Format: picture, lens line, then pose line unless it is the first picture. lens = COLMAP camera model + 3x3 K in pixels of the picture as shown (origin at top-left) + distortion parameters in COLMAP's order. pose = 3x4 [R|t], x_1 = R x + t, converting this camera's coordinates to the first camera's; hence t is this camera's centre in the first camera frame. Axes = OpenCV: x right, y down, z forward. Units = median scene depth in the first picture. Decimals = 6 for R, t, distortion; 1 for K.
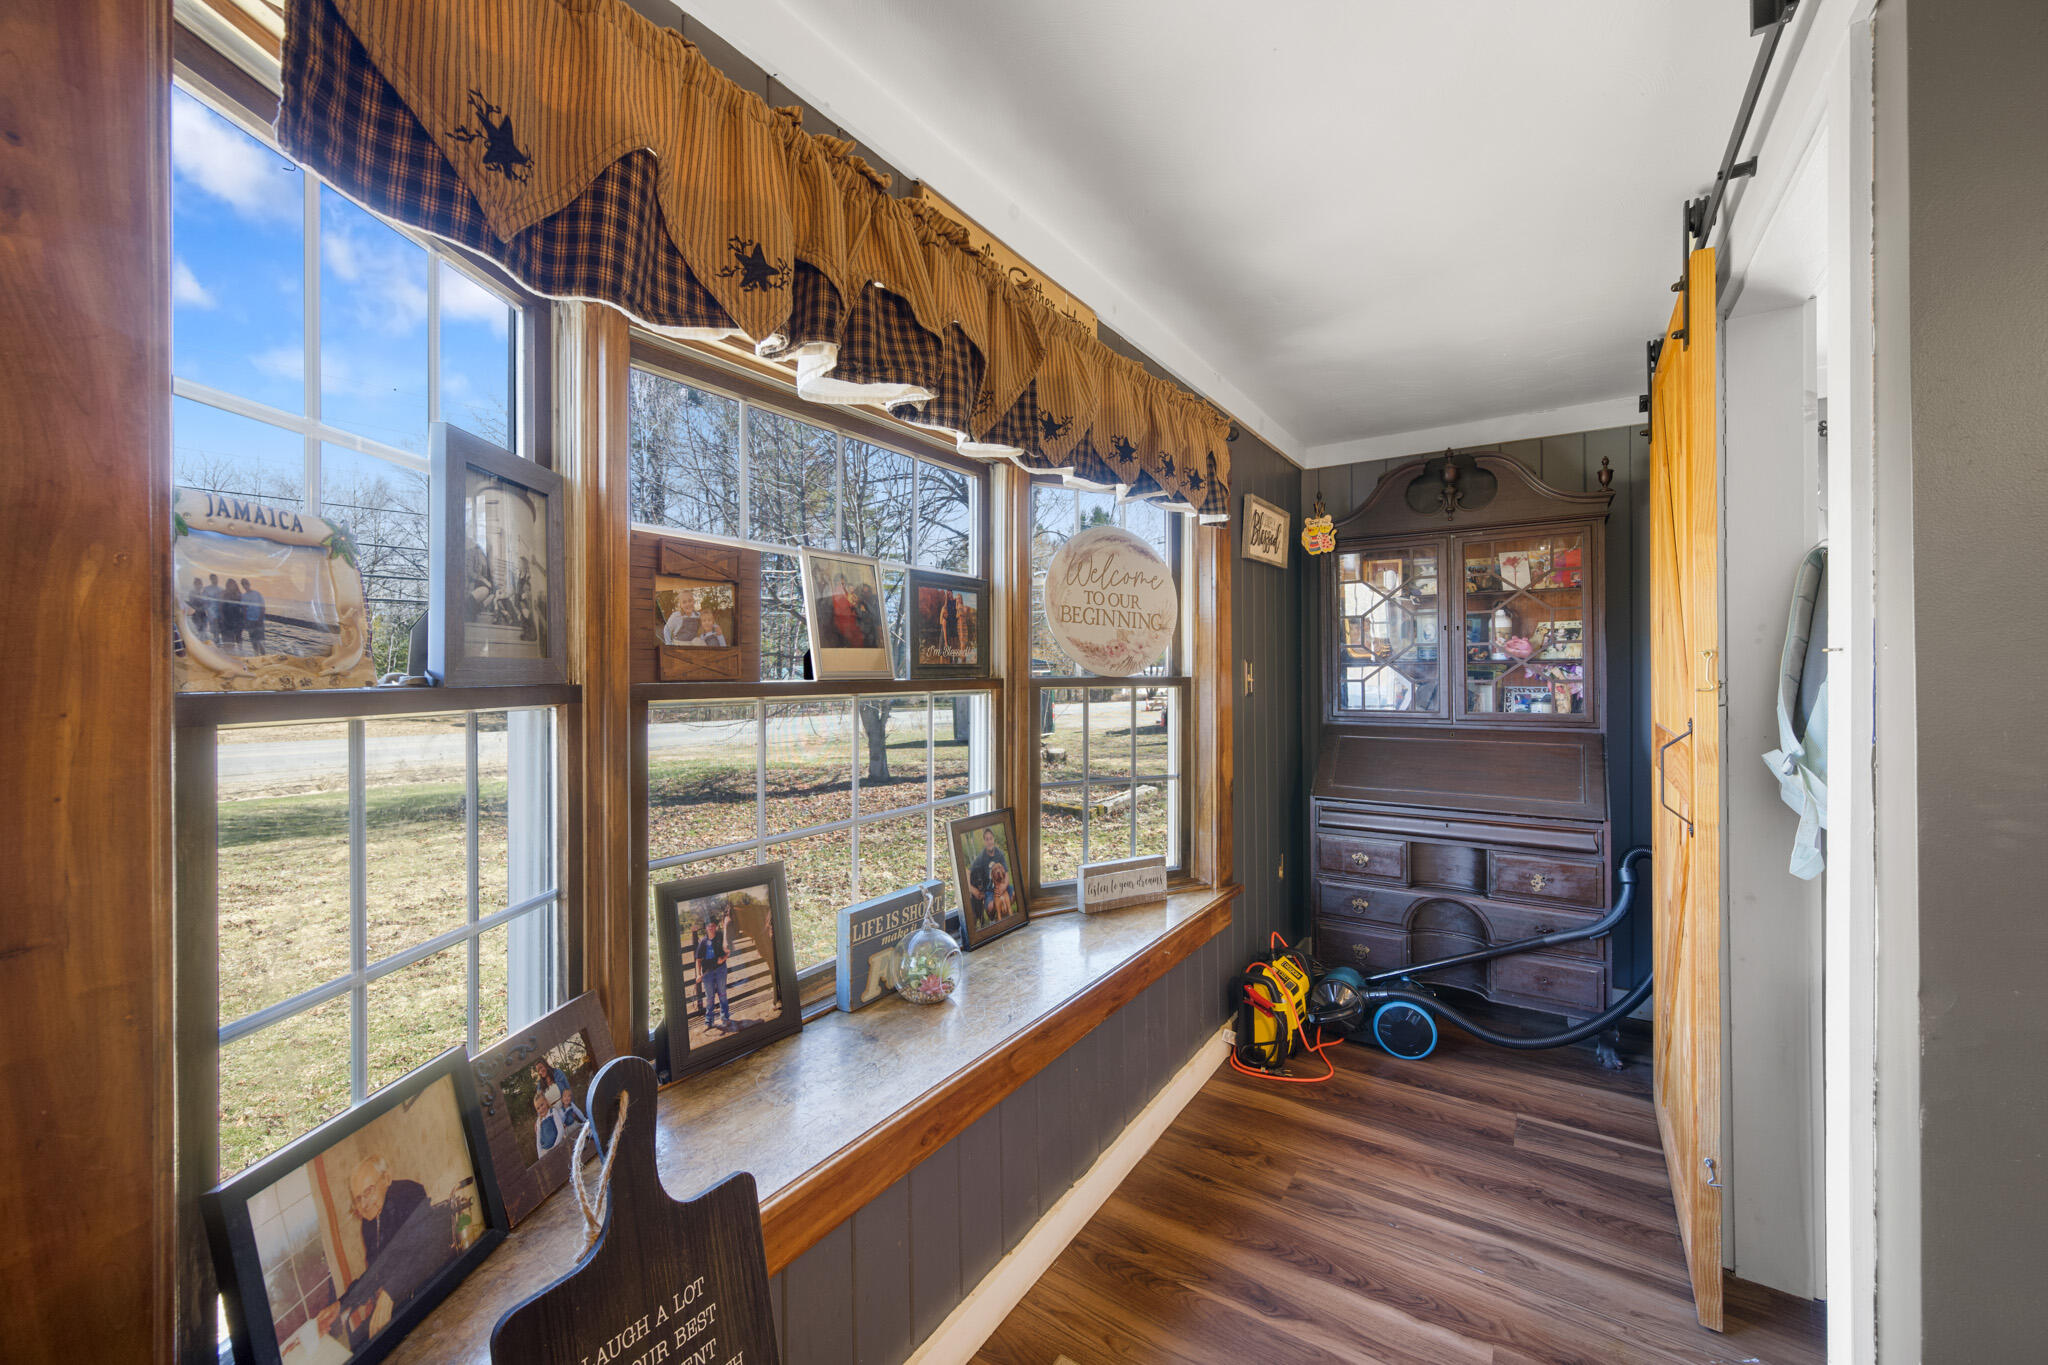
lens RADIAL K [[805.9, 0, 1024.3], [0, 805.9, 658.8], [0, 0, 1]] dist [0.000678, 0.000068]
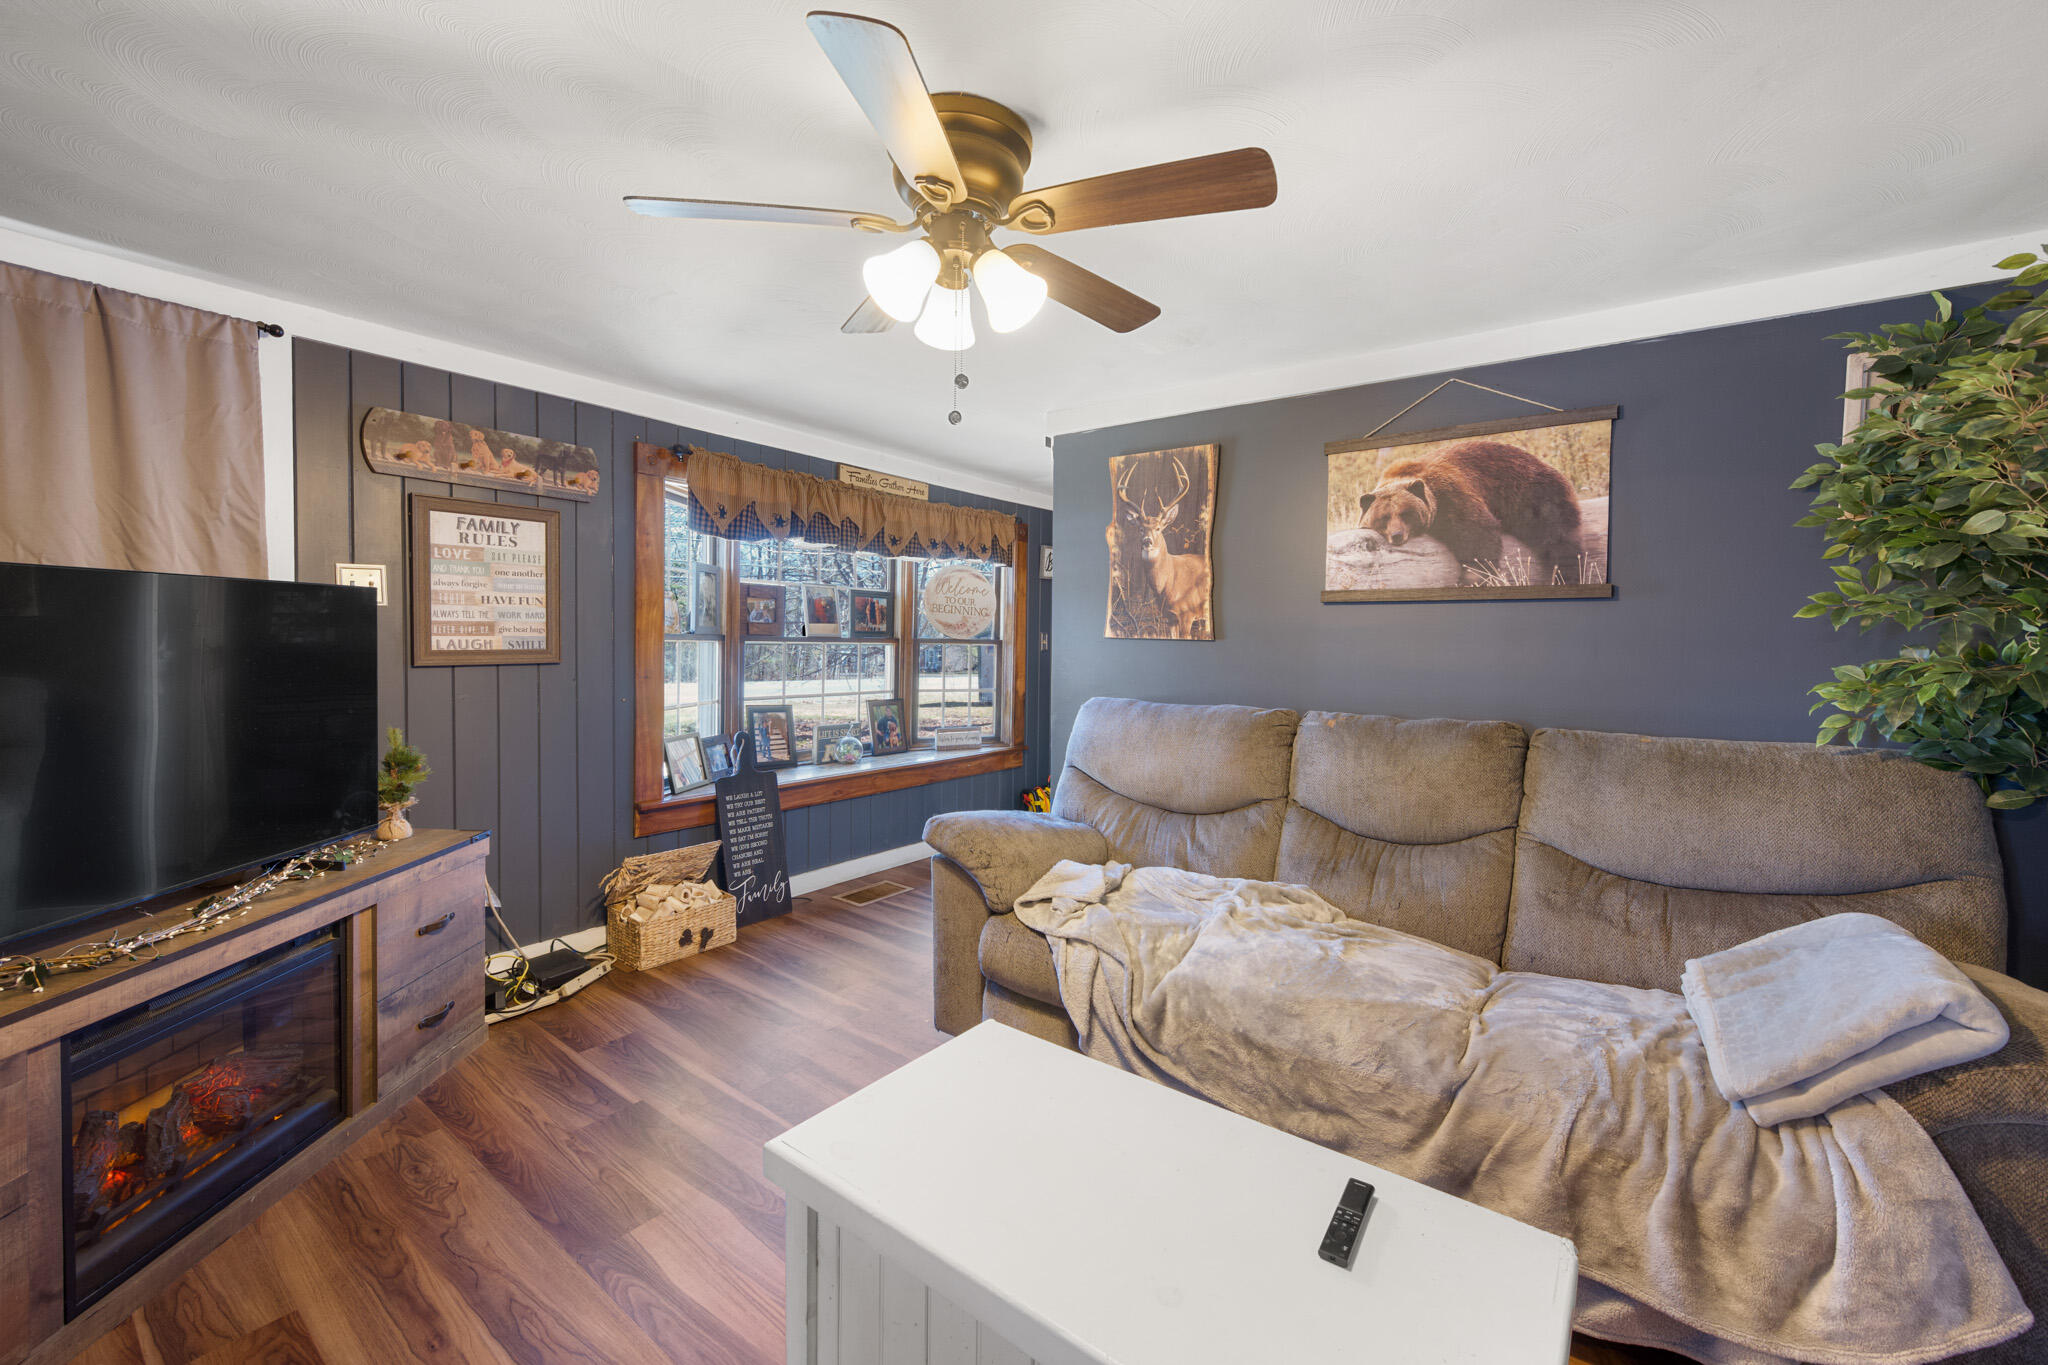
lens RADIAL K [[833.3, 0, 1024.5], [0, 833.3, 634.3], [0, 0, 1]] dist [0.000283, -0.000006]
pose [[0.997441, 0.016422, -0.069576, 0.584065], [-0.016065, 0.999855, 0.005685, -0.005457], [0.069659, -0.004553, 0.997560, -1.505772]]
